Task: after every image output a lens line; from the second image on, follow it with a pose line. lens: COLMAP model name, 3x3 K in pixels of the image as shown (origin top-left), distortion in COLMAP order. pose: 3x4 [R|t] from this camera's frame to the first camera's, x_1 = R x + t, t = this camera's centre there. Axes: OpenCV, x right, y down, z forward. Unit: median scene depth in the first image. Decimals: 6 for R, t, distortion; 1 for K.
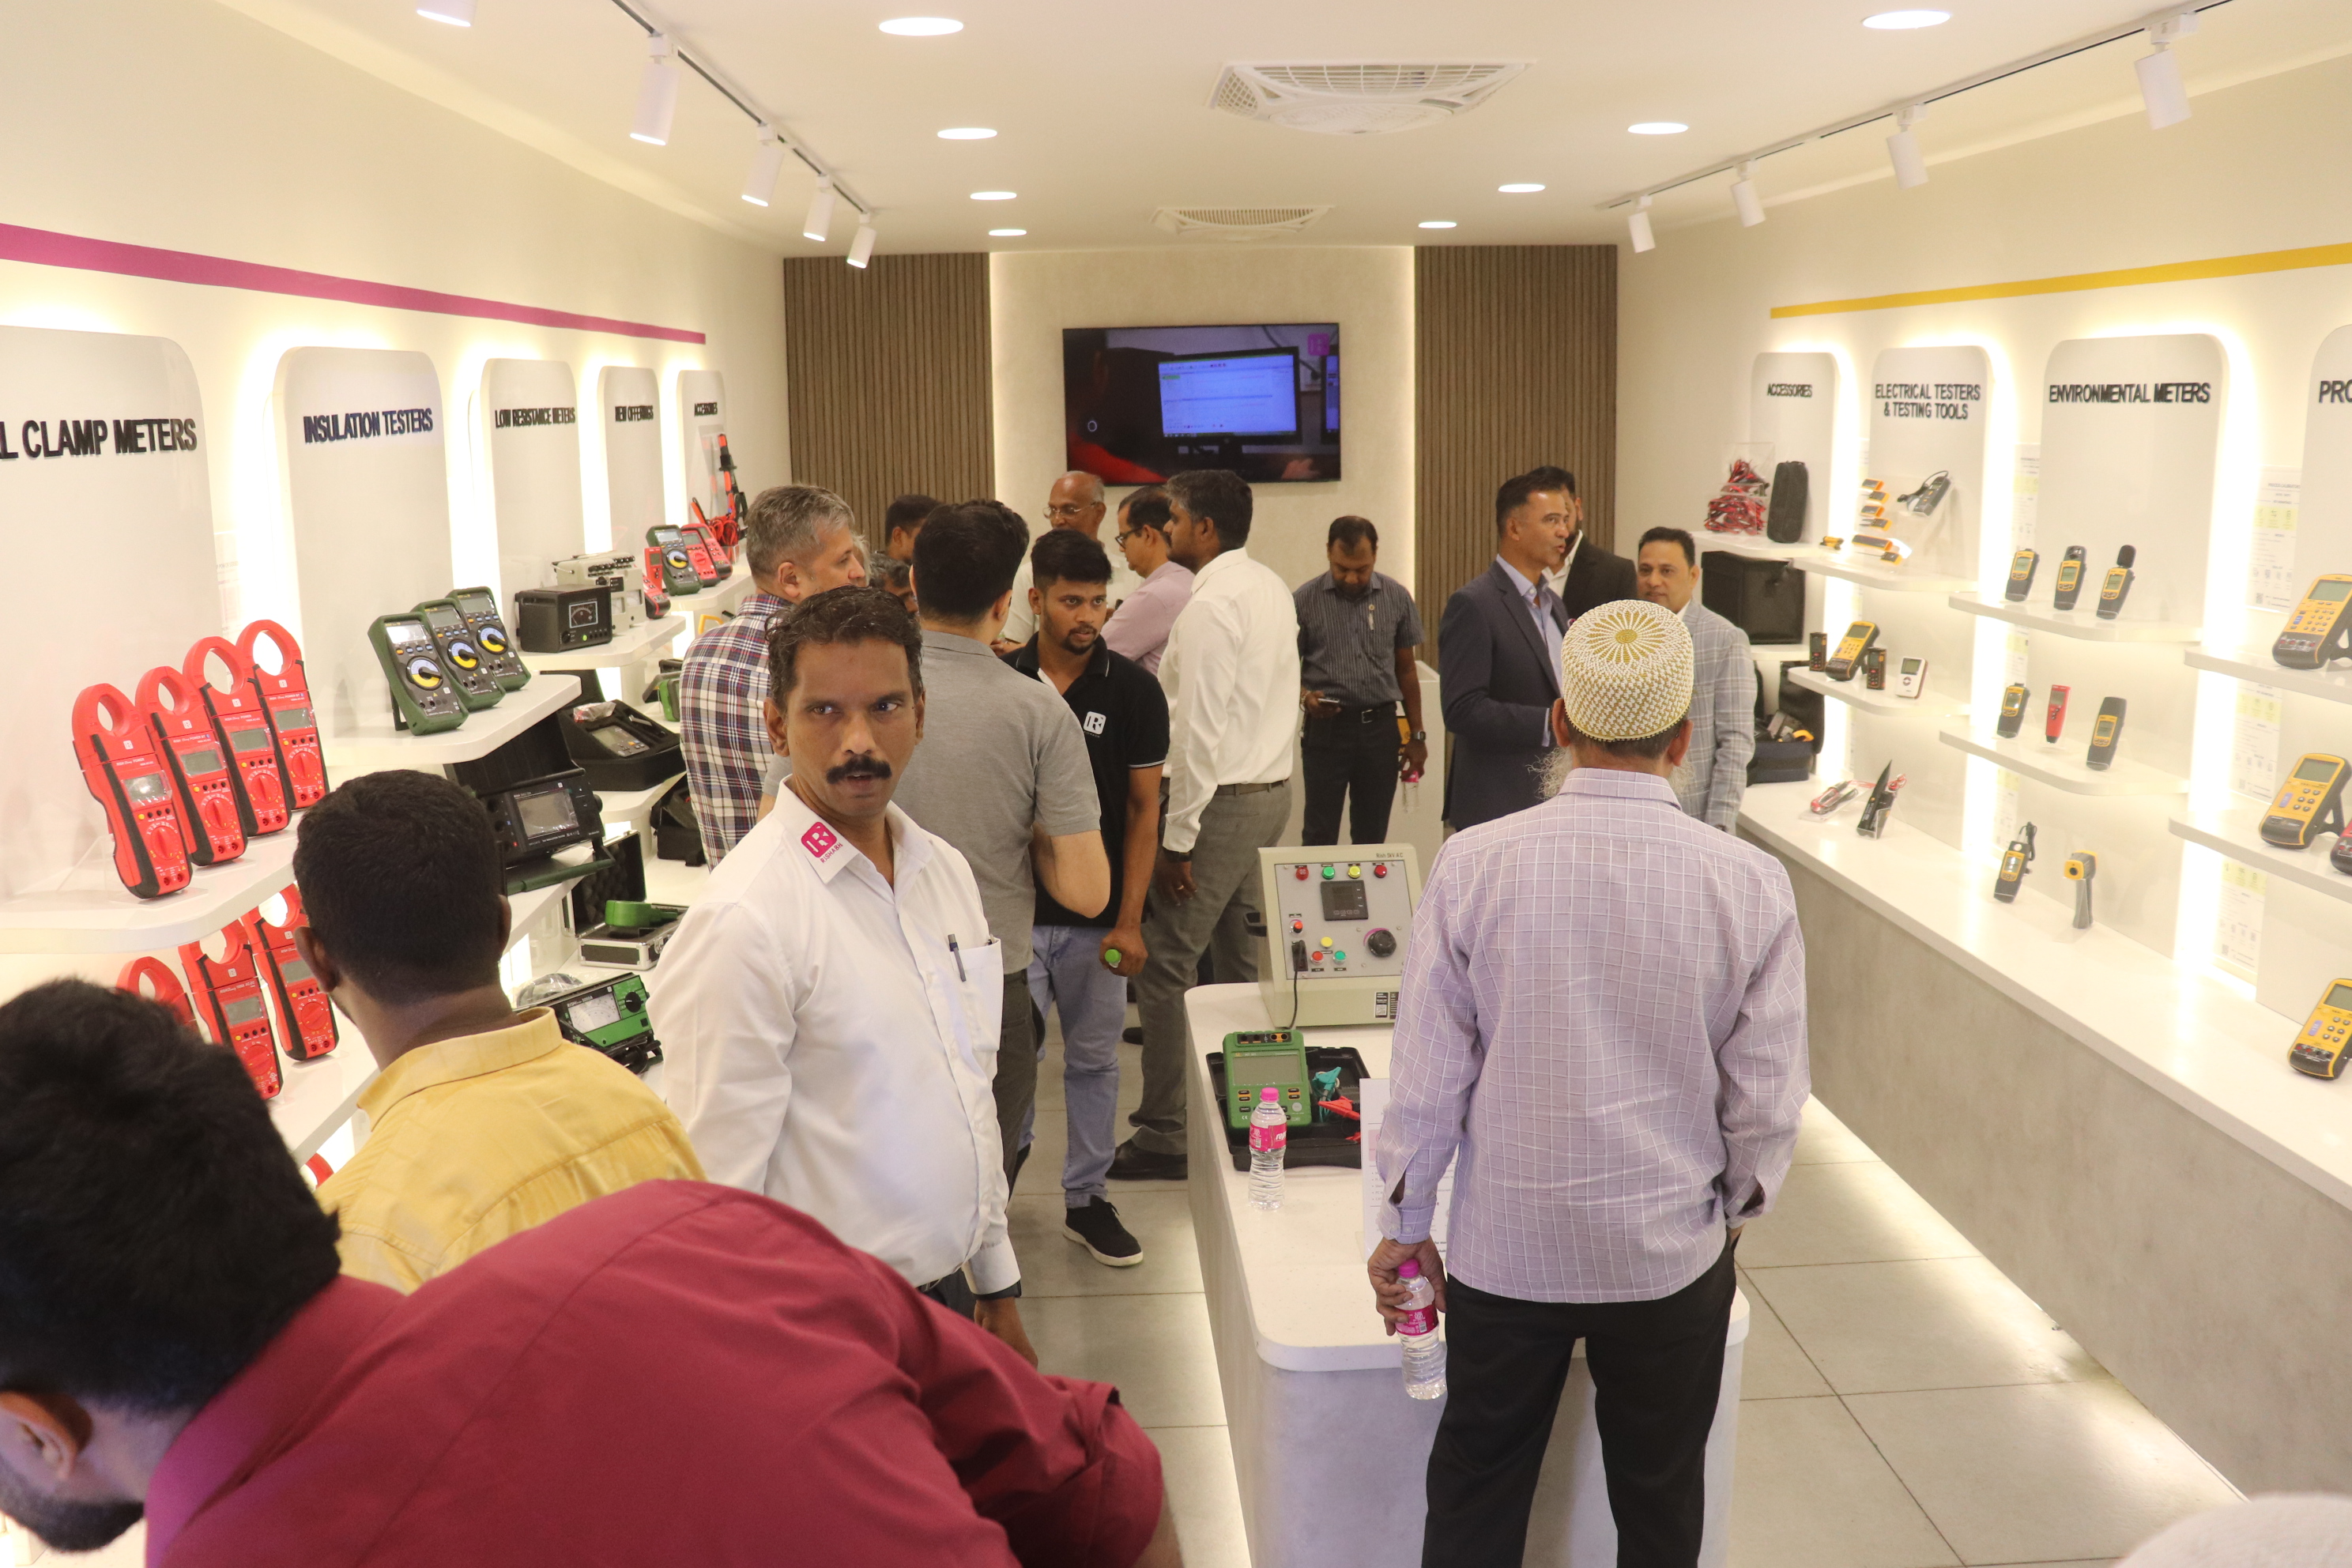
lens RADIAL K [[1970.5, 0, 1165.3], [0, 1970.5, 777.4], [0, 0, 1]] dist [-0.167455, 0.151546]
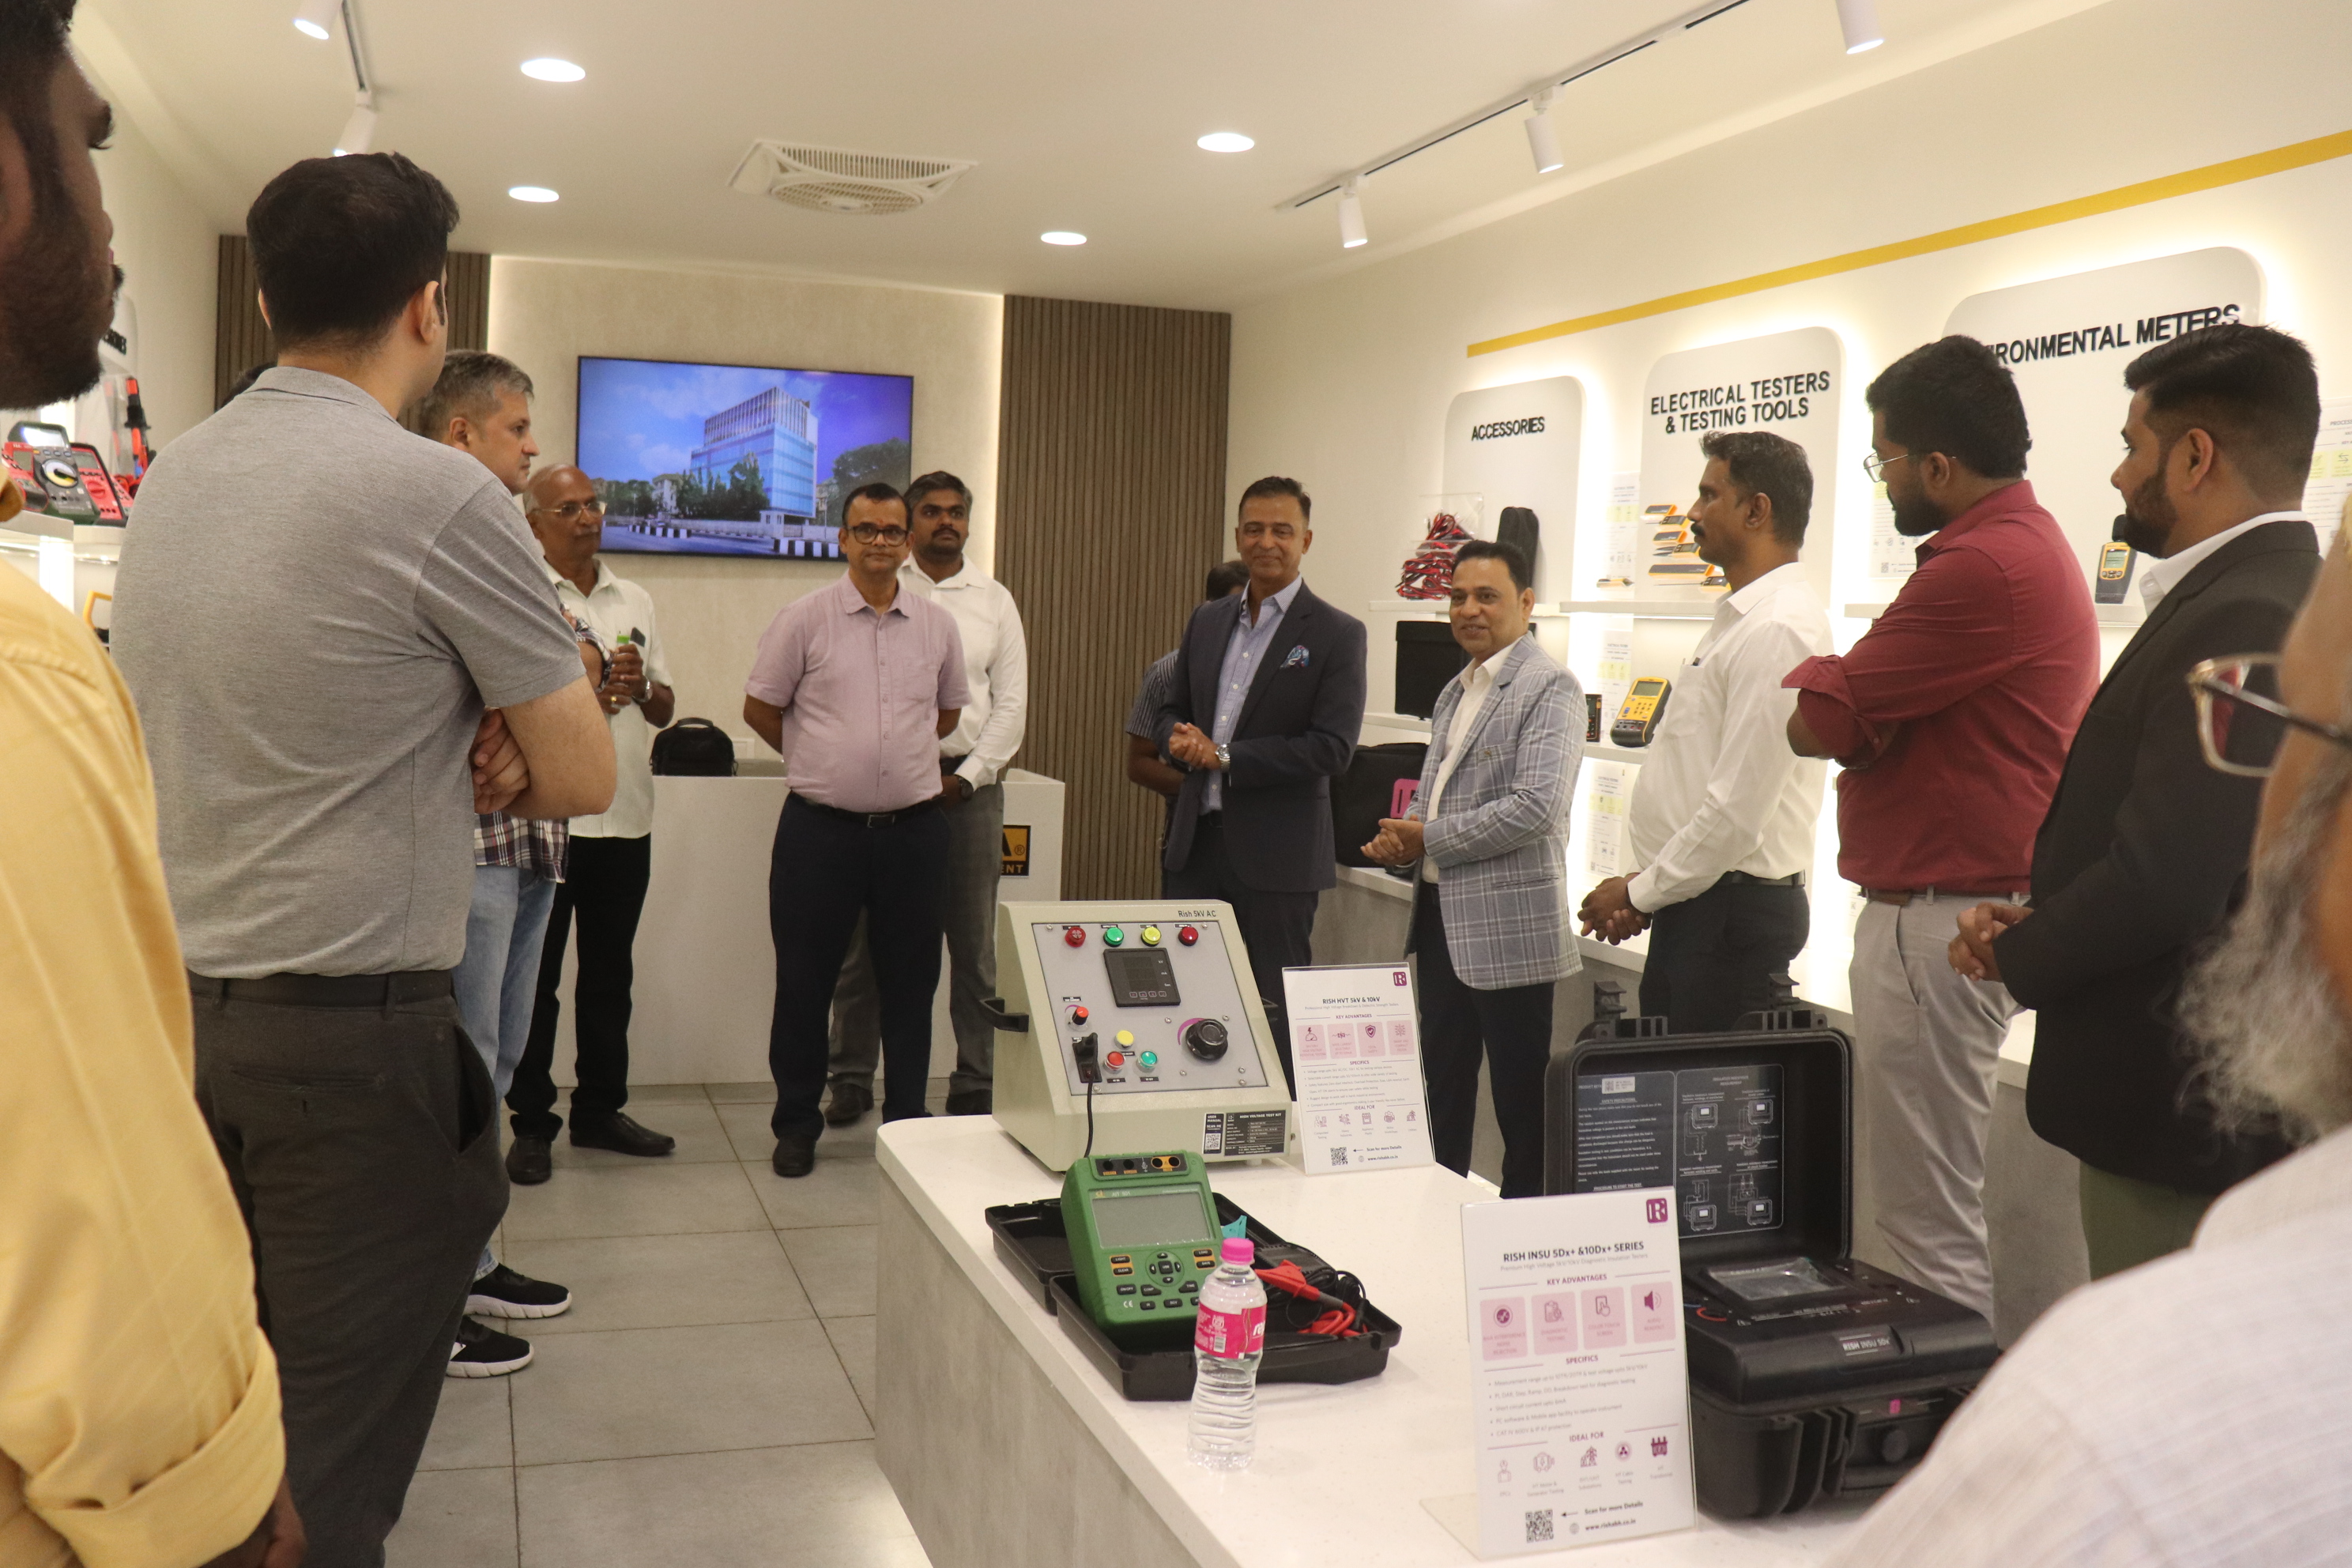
lens RADIAL K [[1966.7, 0, 1156.2], [0, 1966.7, 774.9], [0, 0, 1]] dist [-0.170212, 0.147418]
pose [[0.956185, 0.032185, 0.290990, -0.089423], [0.002642, 0.992950, -0.118507, 0.067719], [-0.292752, 0.114084, 0.949358, 0.343420]]
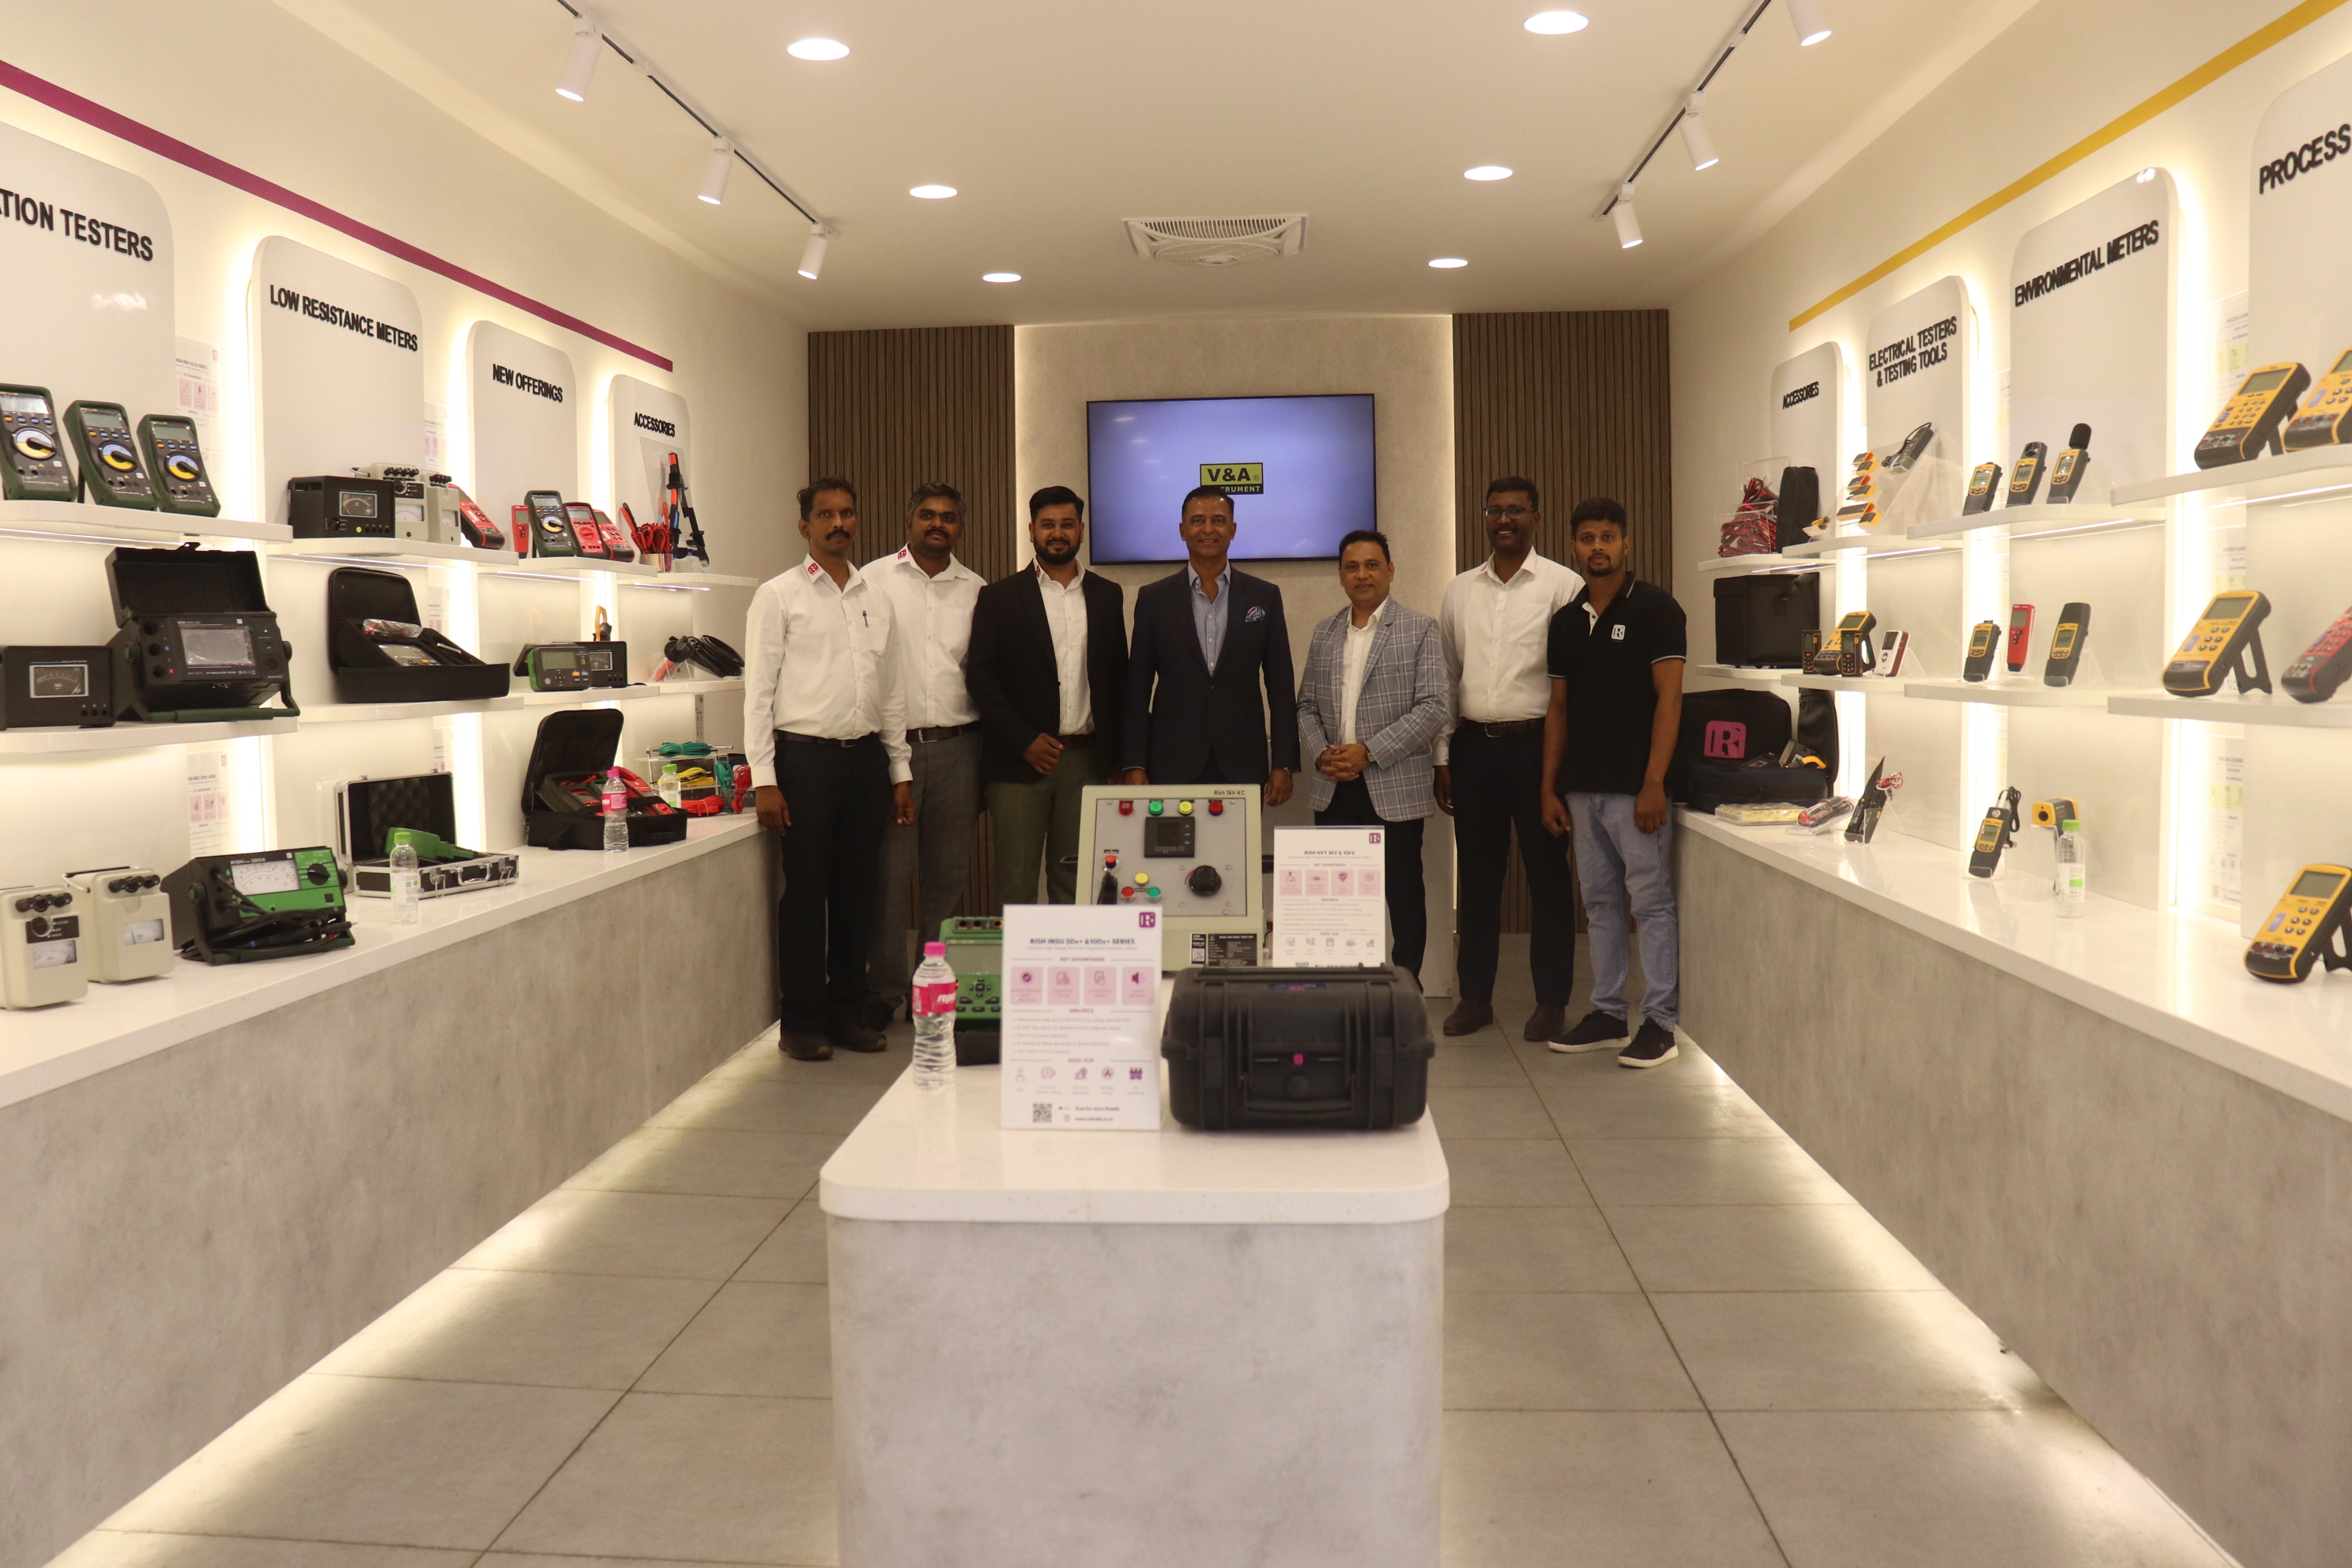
lens RADIAL K [[1975.0, 0, 1159.7], [0, 1975.0, 766.0], [0, 0, 1]] dist [-0.161914, 0.141671]
pose [[0.993485, 0.011050, -0.113422, 0.172486], [-0.025734, 0.991333, -0.128826, 0.134270], [0.111015, 0.130905, 0.985160, 0.116138]]
